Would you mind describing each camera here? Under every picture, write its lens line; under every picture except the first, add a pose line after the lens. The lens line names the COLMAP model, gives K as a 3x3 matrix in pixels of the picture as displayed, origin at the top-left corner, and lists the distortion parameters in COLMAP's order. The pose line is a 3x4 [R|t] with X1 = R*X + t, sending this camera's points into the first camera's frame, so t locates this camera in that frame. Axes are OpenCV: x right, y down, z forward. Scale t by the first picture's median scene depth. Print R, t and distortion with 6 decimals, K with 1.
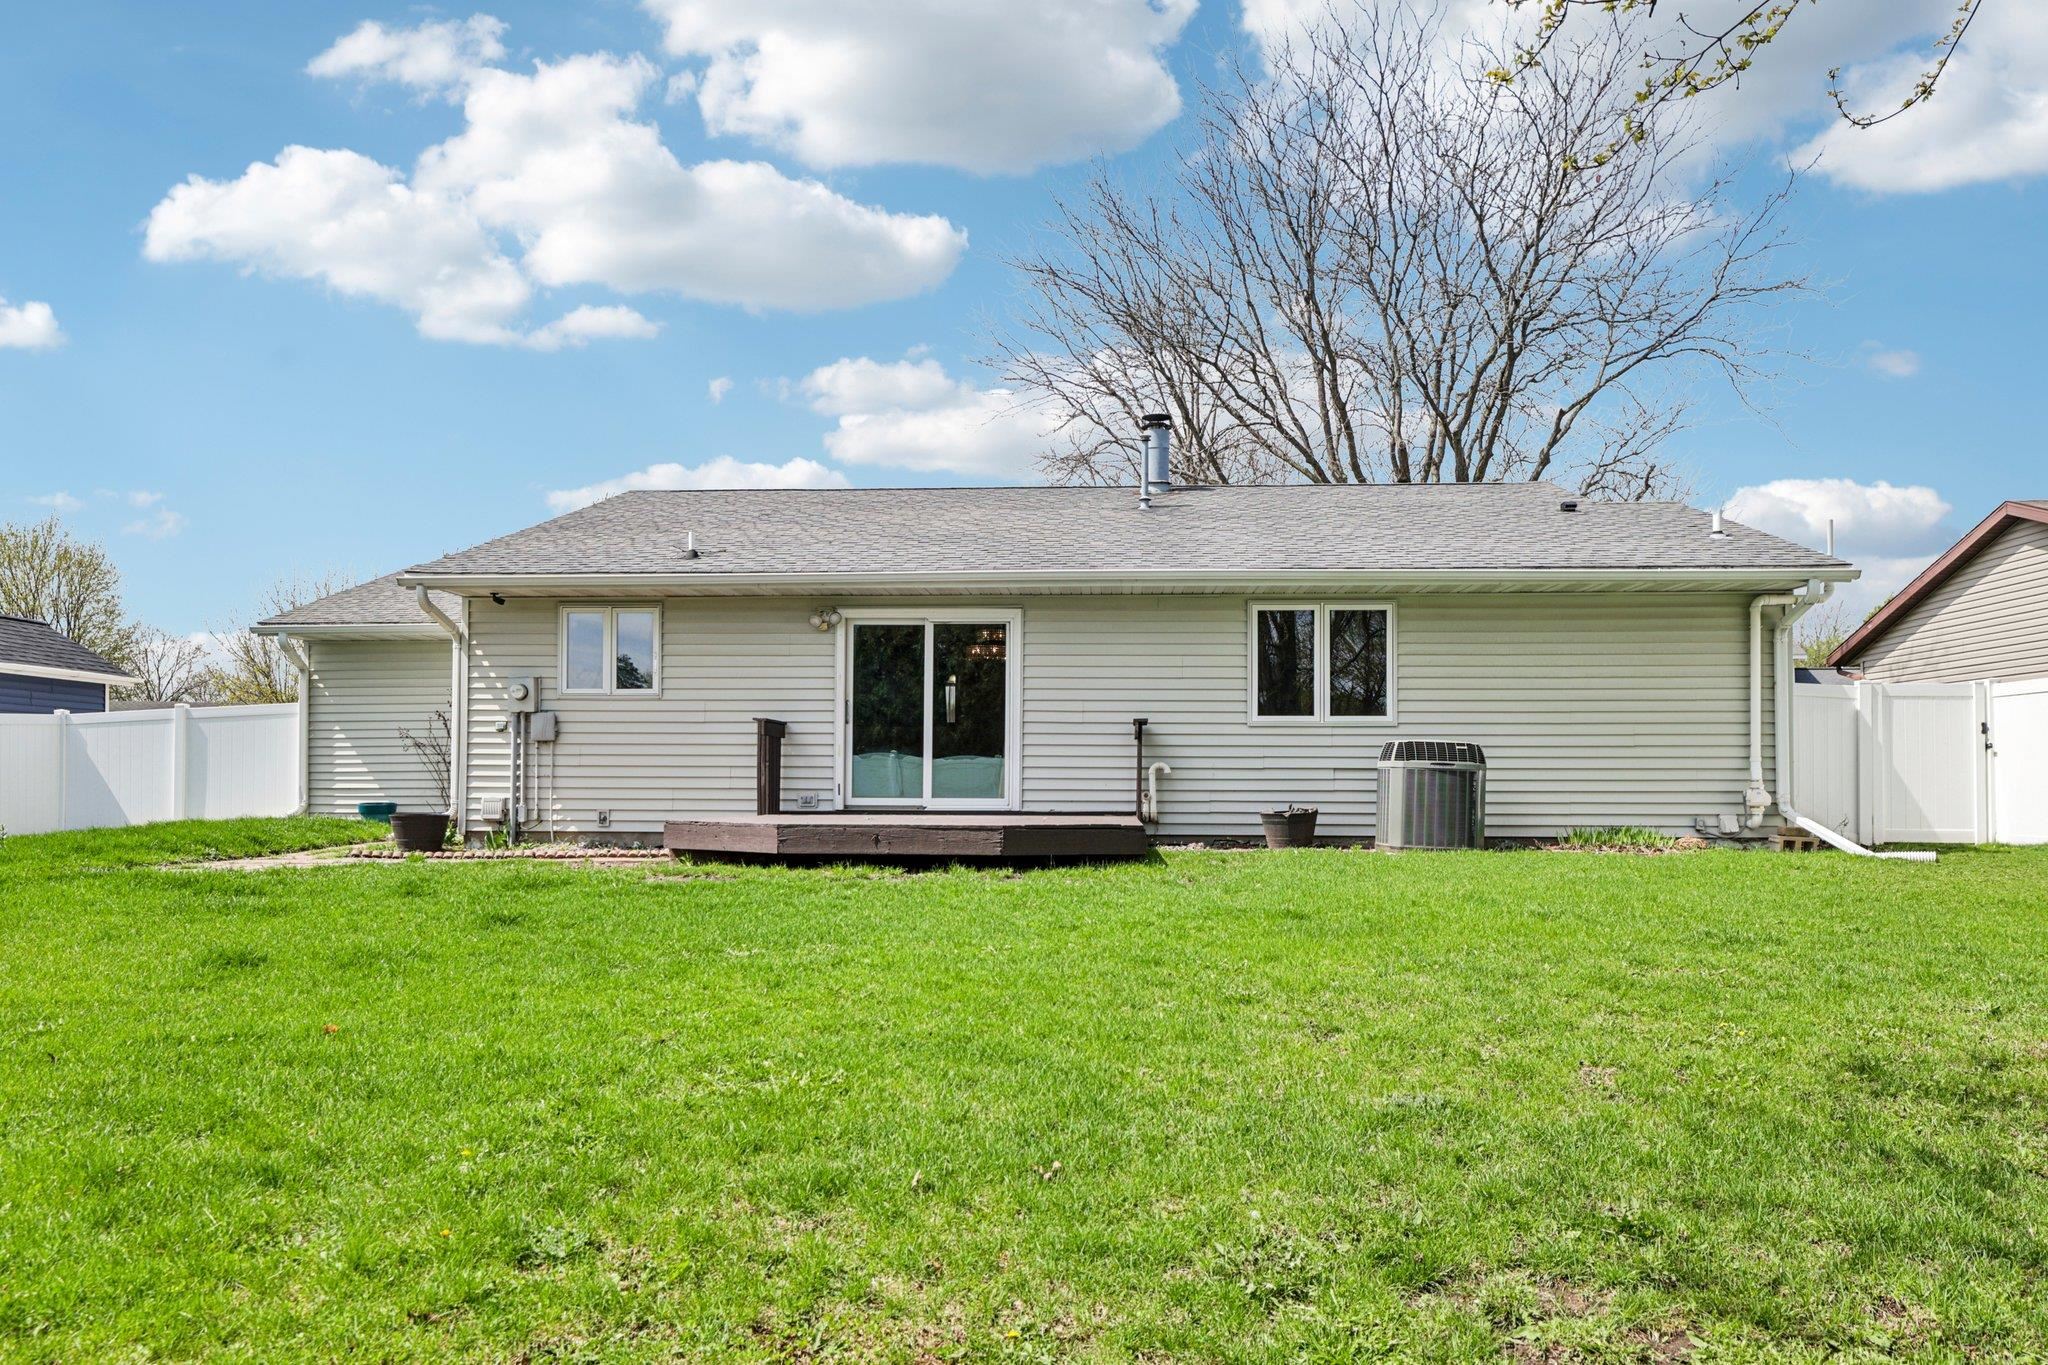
lens RADIAL K [[1383.9, 0, 1024.0], [0, 1383.9, 682.5], [0, 0, 1]] dist [-0.003271, -0.000341]
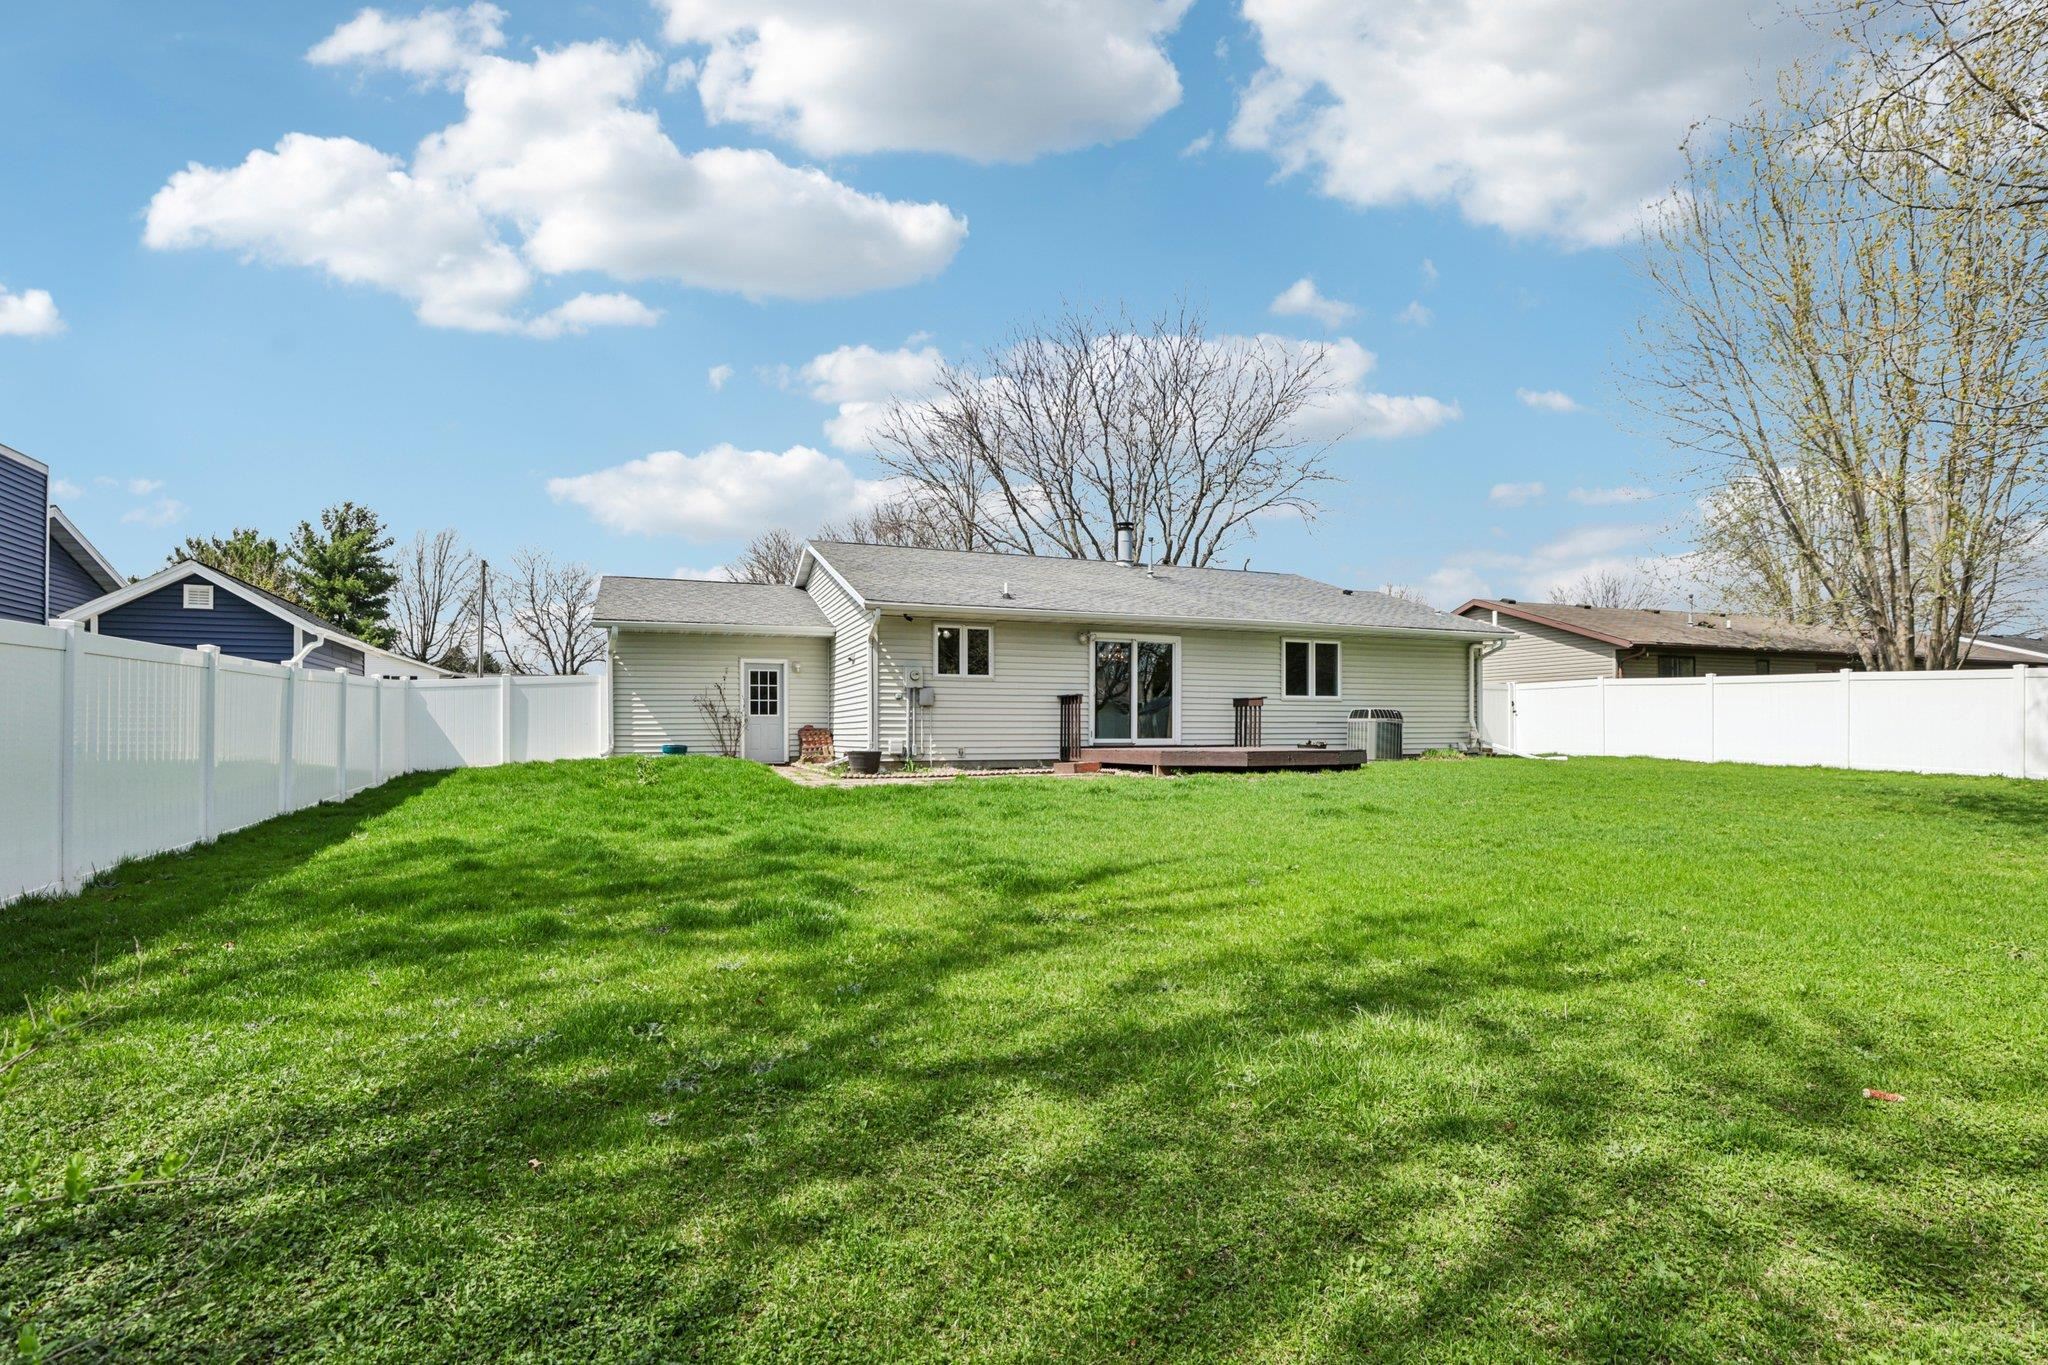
lens RADIAL K [[946.0, 0, 1035.3], [0, 946.0, 659.6], [0, 0, 1]] dist [-0.049889, 0.014979]
pose [[0.906863, 0.028313, 0.420474, -0.708795], [-0.026103, 0.999599, -0.011013, -0.003196], [-0.420617, -0.000988, 0.907238, -0.069344]]
